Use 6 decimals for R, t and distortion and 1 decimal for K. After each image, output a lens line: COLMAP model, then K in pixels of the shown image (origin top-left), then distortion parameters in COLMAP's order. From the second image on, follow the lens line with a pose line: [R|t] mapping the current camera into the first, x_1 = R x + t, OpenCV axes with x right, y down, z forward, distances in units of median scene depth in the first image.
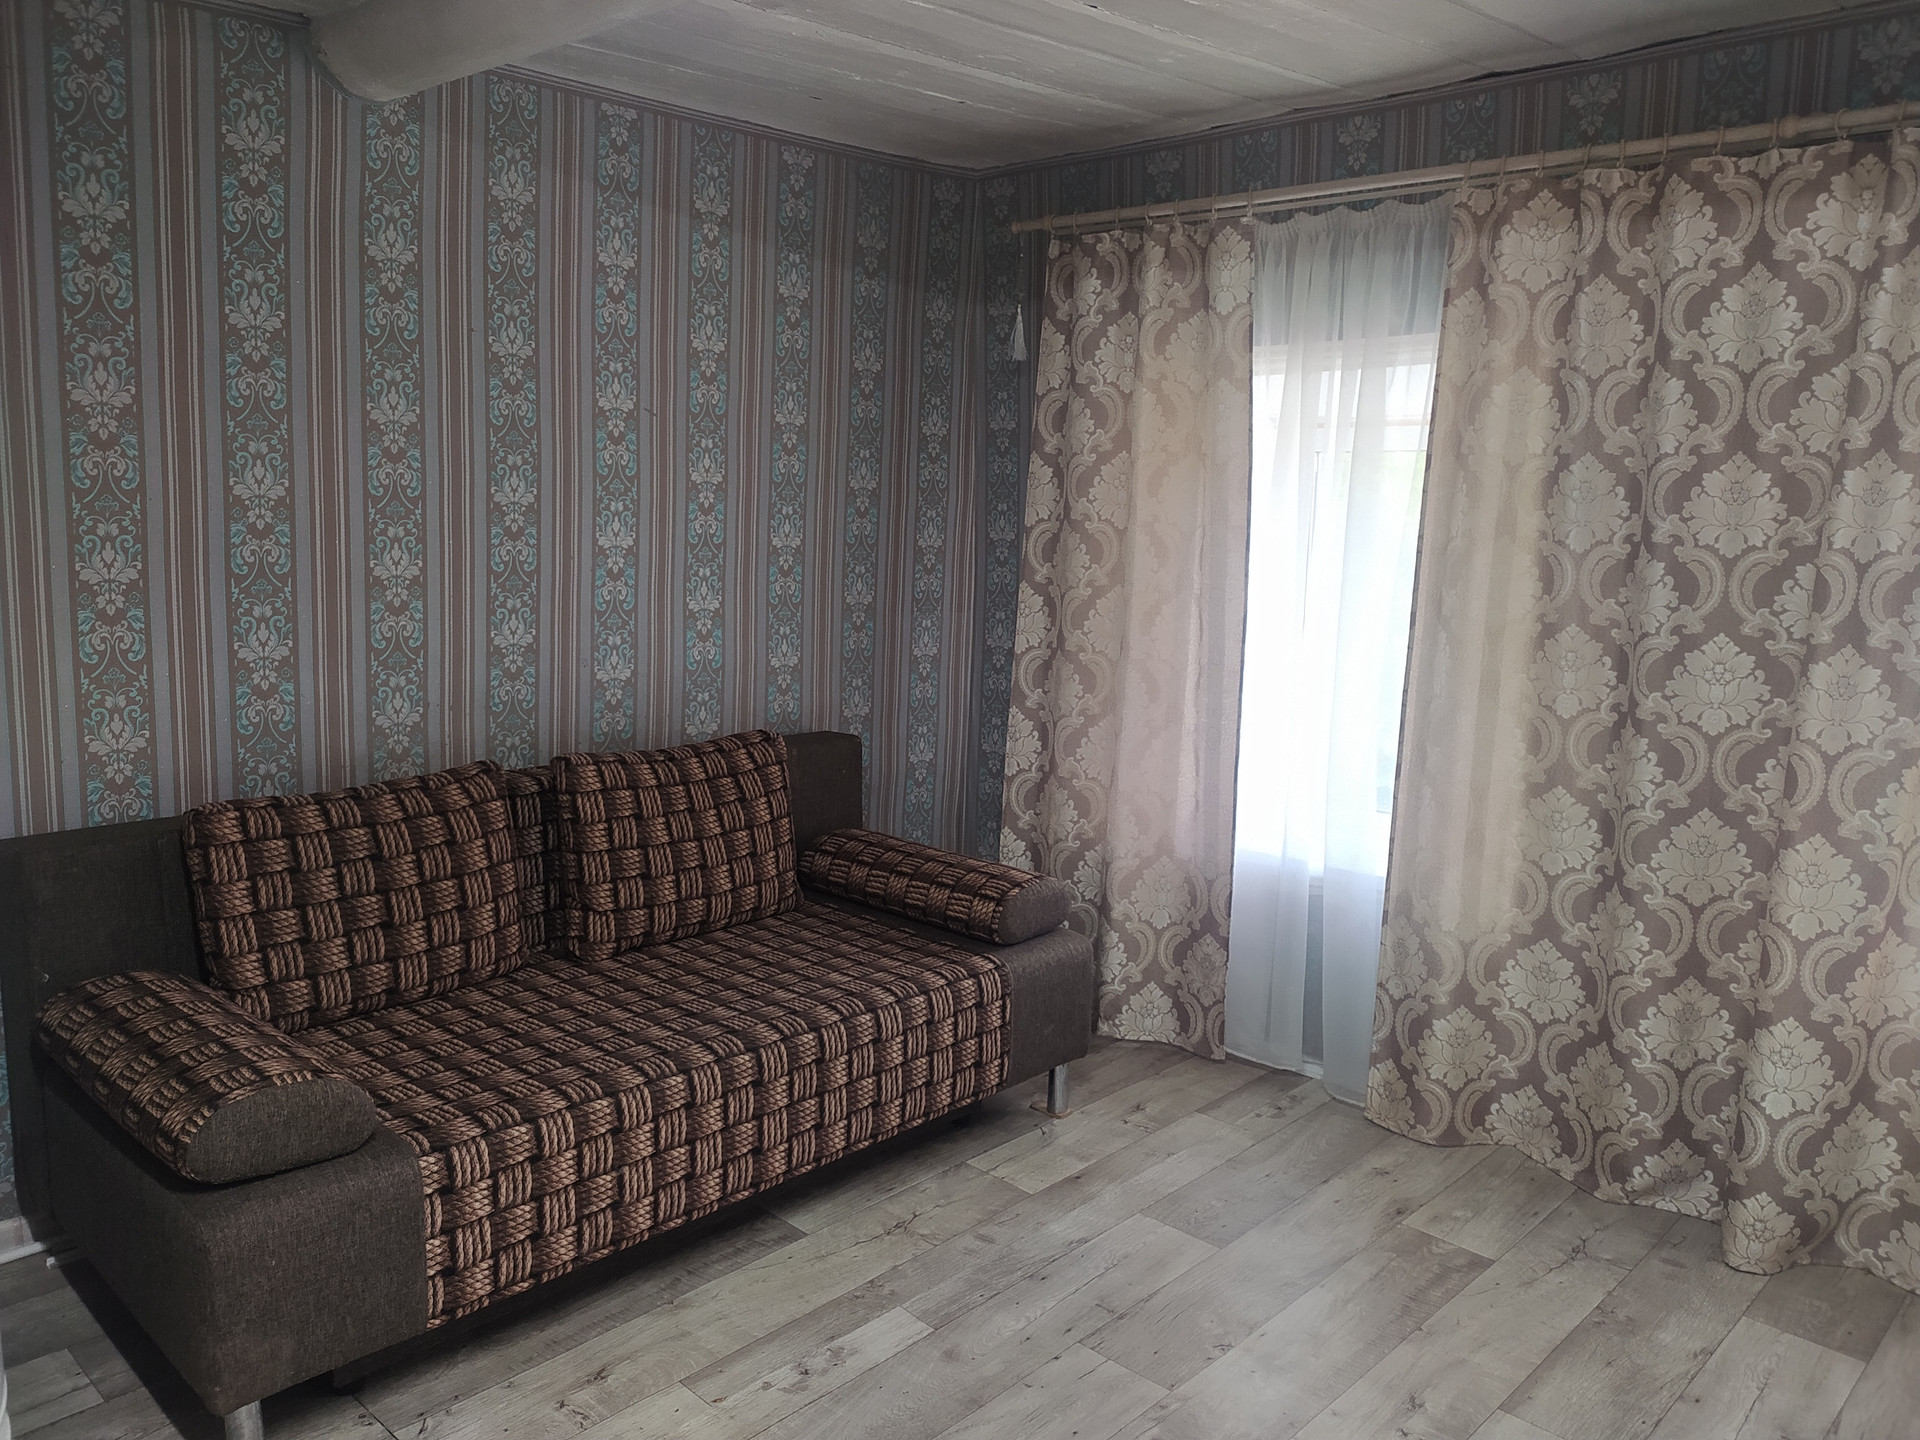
lens RADIAL K [[1435.3, 0, 966.5], [0, 1435.3, 719.1], [0, 0, 1]] dist [0.070259, -0.079172]
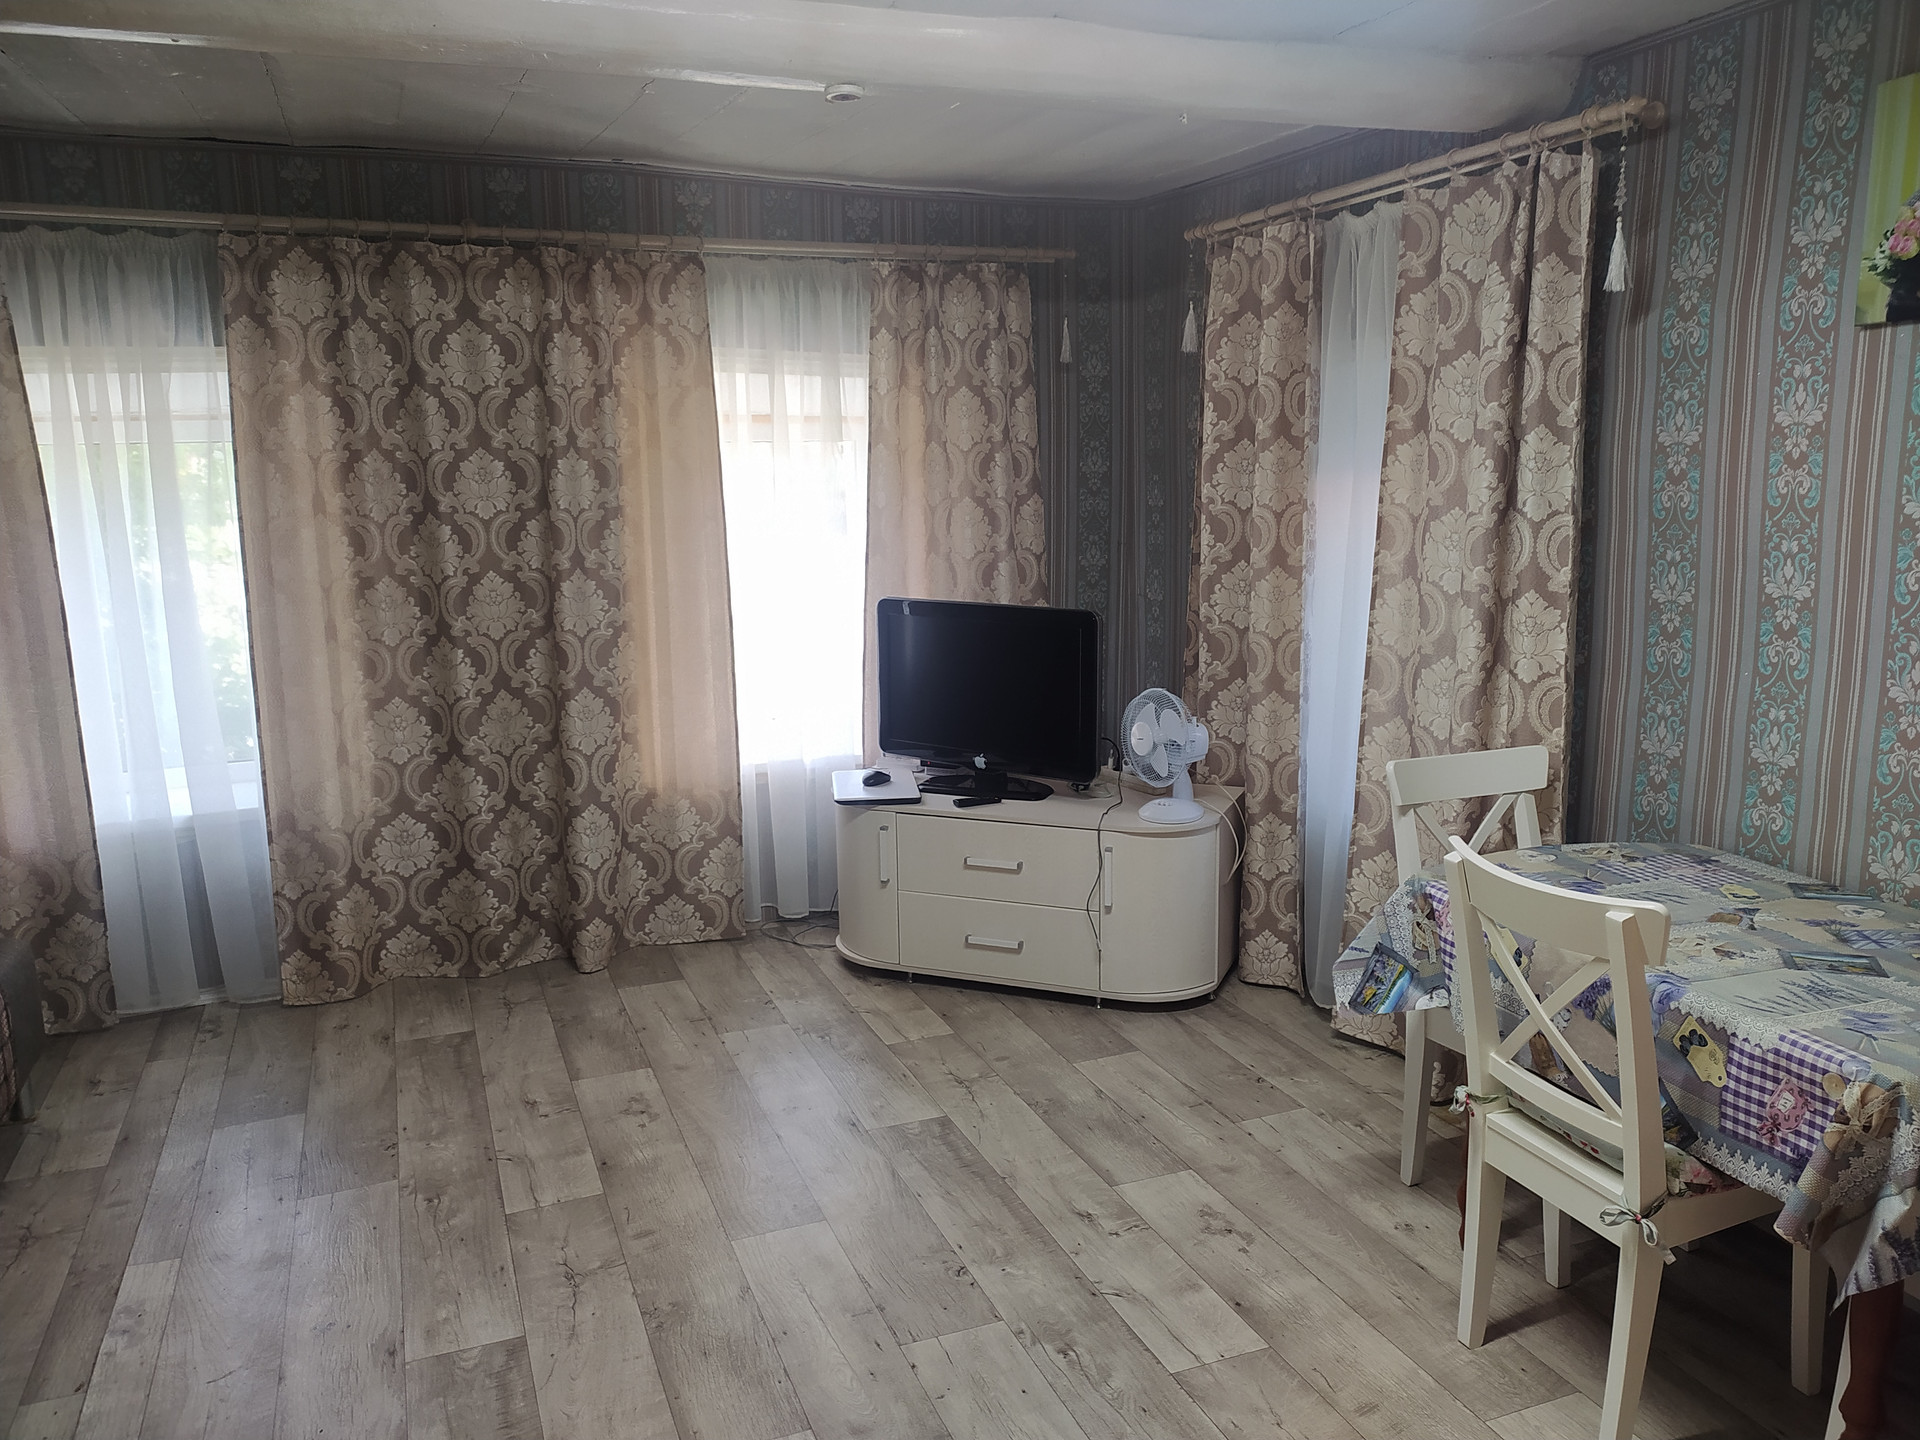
lens RADIAL K [[1435.3, 0, 966.5], [0, 1435.3, 719.1], [0, 0, 1]] dist [0.070259, -0.079172]
pose [[0.409494, -0.194492, 0.891340, -0.587635], [0.167016, 0.976482, 0.136340, -0.029267], [-0.896895, 0.093038, 0.432347, -0.053073]]
